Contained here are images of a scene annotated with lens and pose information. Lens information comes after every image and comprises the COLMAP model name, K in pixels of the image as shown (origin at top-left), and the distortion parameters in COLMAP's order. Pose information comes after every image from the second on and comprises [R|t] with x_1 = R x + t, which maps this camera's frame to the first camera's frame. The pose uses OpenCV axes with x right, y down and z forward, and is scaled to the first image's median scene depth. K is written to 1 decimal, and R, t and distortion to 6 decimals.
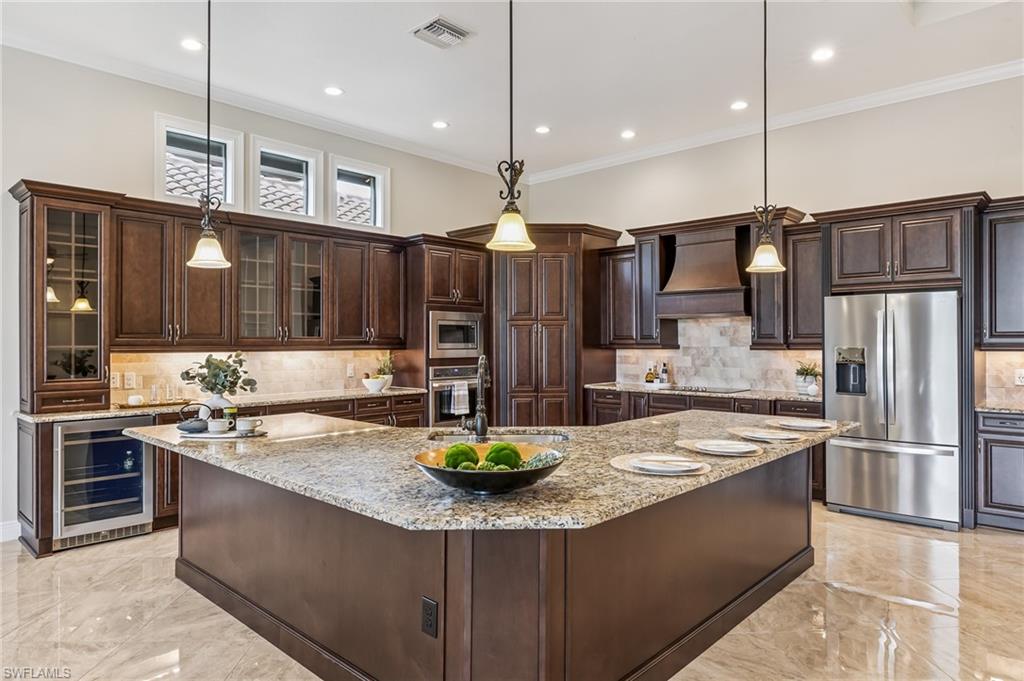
lens RADIAL K [[633.7, 0, 513.4], [0, 633.7, 340.3], [0, 0, 1]] dist [-0.005828, 0.000821]
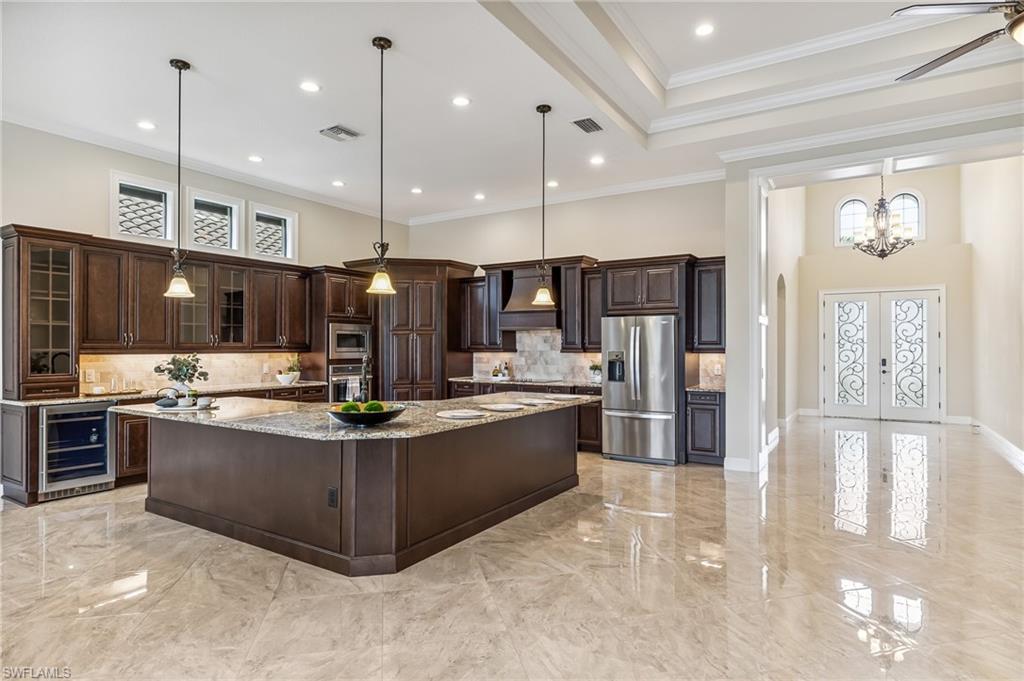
lens RADIAL K [[566.6, 0, 514.3], [0, 566.6, 345.3], [0, 0, 1]] dist [-0.006857, -0.001127]
pose [[0.982308, 0.002367, 0.187256, 0.034024], [-0.002353, 0.999997, -0.000296, -0.001278], [-0.187256, -0.000150, 0.982311, -0.313124]]
